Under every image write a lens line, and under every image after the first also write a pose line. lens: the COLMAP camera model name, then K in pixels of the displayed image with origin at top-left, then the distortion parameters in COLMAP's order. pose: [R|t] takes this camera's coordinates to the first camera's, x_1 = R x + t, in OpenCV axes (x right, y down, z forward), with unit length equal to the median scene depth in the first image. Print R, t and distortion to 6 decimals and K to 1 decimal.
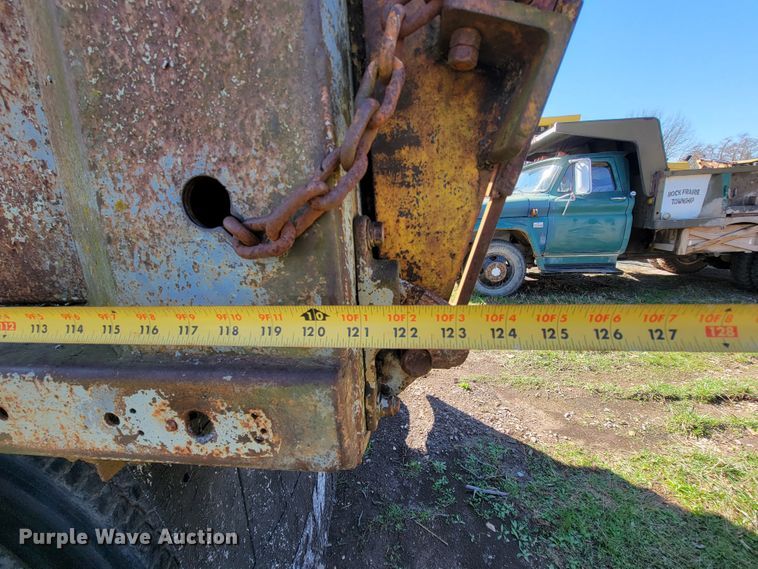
lens RADIAL K [[304.6, 0, 378.7], [0, 304.6, 284.0], [0, 0, 1]] dist [-0.001076, -0.000129]
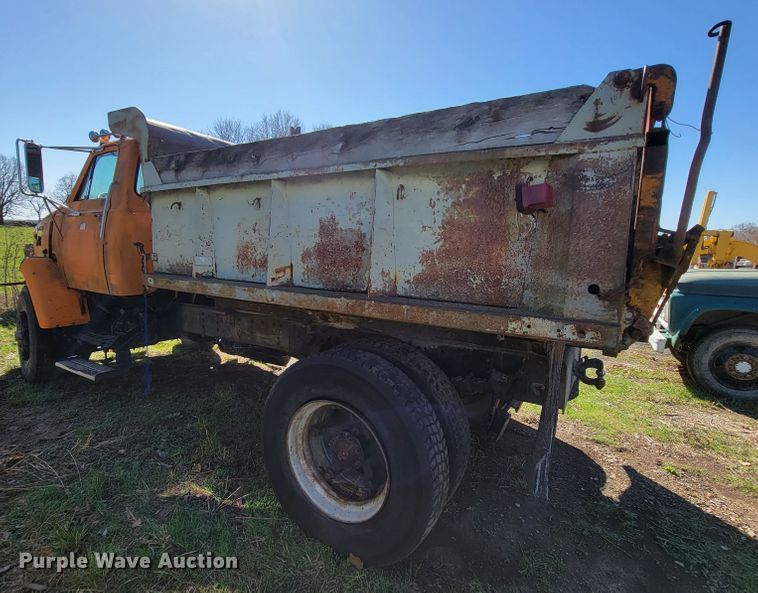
lens RADIAL K [[369.6, 0, 377.7], [0, 369.6, 297.4], [0, 0, 1]] dist [-0.001259, 0.000880]
pose [[0.889582, 0.123334, -0.439811, -0.775978], [-0.181679, 0.978955, -0.092949, 0.828496], [0.419091, 0.162590, 0.893268, -4.529932]]
